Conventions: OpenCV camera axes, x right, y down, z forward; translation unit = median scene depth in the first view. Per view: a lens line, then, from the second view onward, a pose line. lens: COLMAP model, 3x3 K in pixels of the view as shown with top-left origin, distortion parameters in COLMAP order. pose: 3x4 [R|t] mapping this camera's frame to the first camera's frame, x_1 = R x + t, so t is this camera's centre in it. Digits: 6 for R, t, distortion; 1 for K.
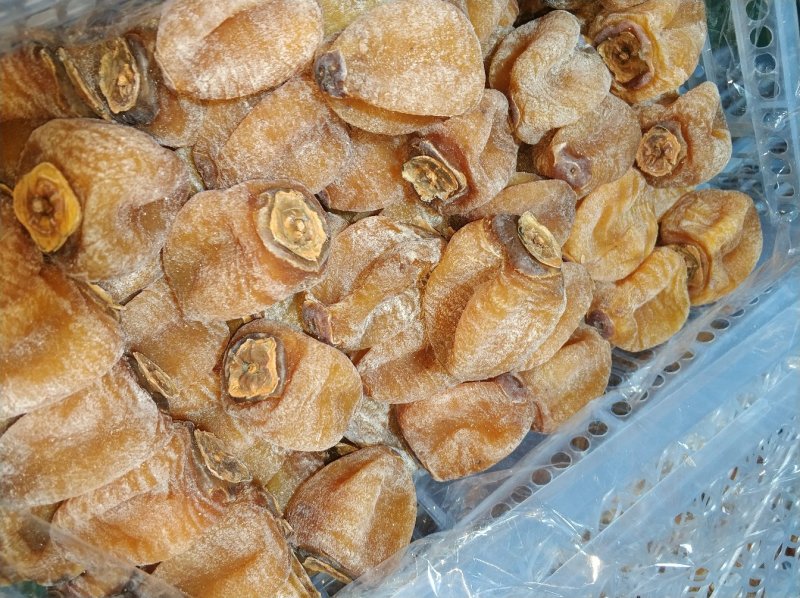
lens RADIAL K [[680.6, 0, 403.7], [0, 680.6, 300.5], [0, 0, 1]] dist [-0.011357, -0.039227]
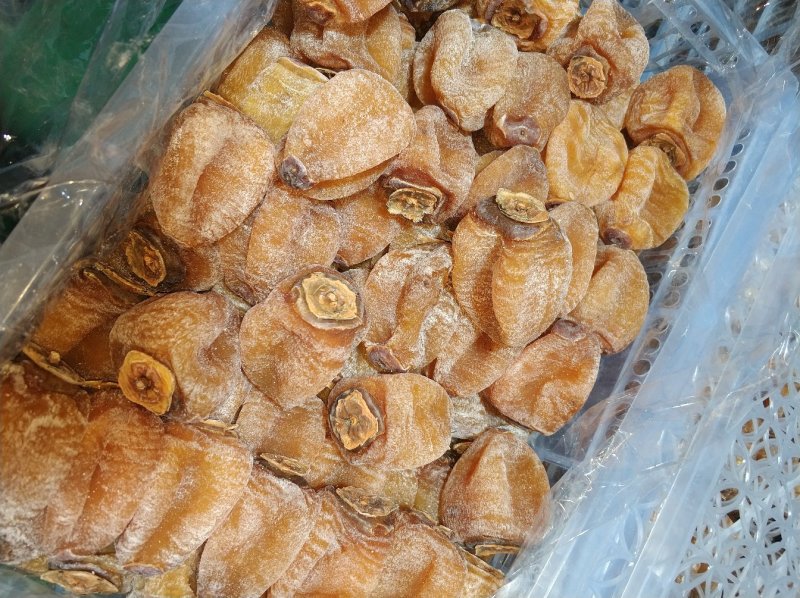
lens RADIAL K [[680.6, 0, 402.1], [0, 680.6, 299.3], [0, 0, 1]] dist [-0.011357, -0.039227]
pose [[0.877352, -0.471663, -0.088247, 0.051062], [0.470638, 0.881694, -0.033402, -0.007074], [0.093561, -0.012227, 0.995538, -0.150969]]
